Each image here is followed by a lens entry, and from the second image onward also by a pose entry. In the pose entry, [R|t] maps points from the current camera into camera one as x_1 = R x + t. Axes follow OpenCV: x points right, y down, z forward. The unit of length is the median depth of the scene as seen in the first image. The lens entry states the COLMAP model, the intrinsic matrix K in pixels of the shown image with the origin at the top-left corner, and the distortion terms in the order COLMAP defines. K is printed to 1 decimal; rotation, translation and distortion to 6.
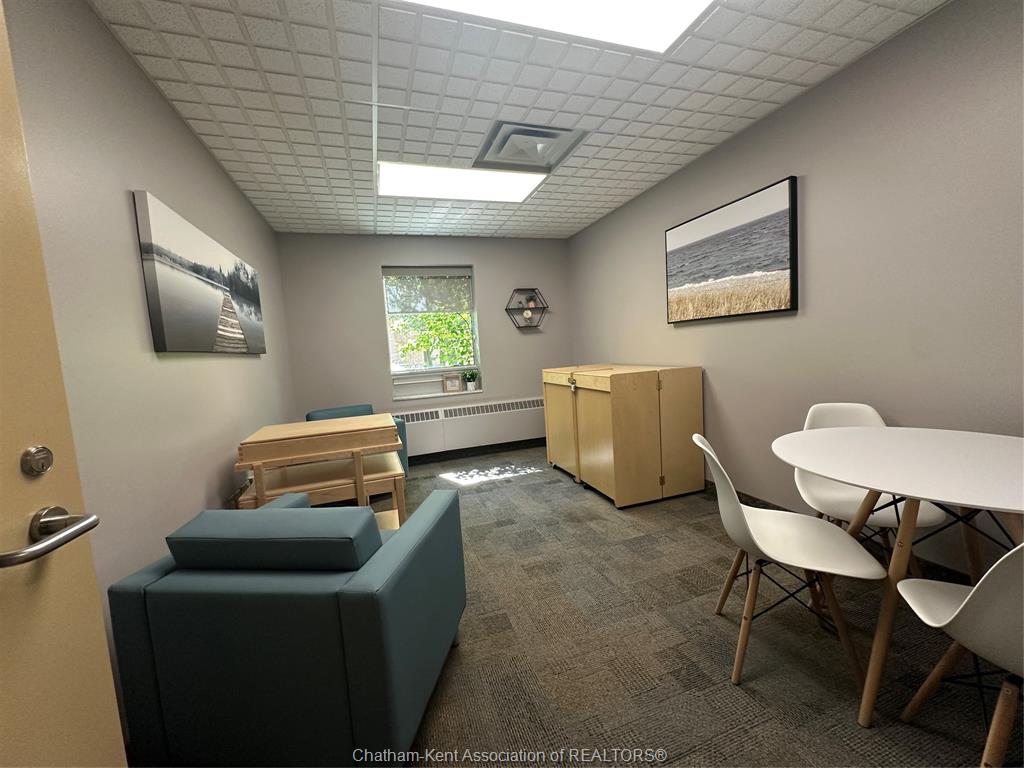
lens RADIAL K [[411.4, 0, 502.4], [0, 411.4, 386.7], [0, 0, 1]] dist [0.003451, 0.000216]
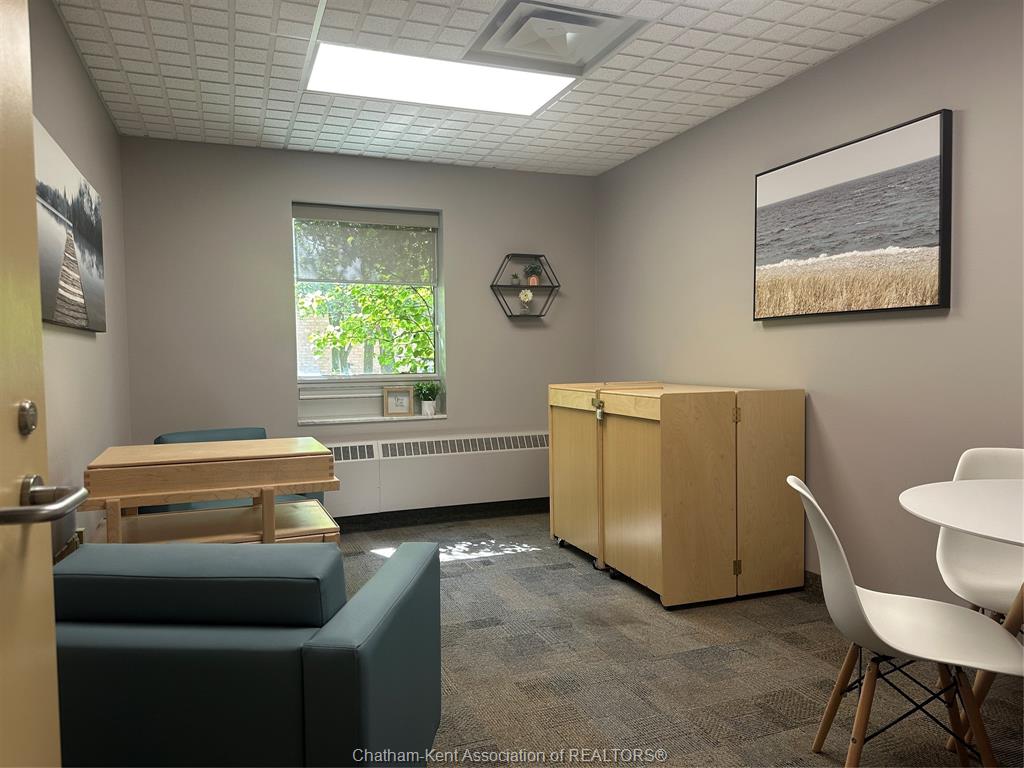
lens RADIAL K [[715.8, 0, 491.3], [0, 715.8, 393.3], [0, 0, 1]] dist [0.062384, -0.072386]
pose [[0.997914, 0.050923, 0.039667, -0.048284], [-0.049298, 0.997945, -0.040934, 0.029221], [-0.041670, 0.038893, 0.998374, -0.105996]]
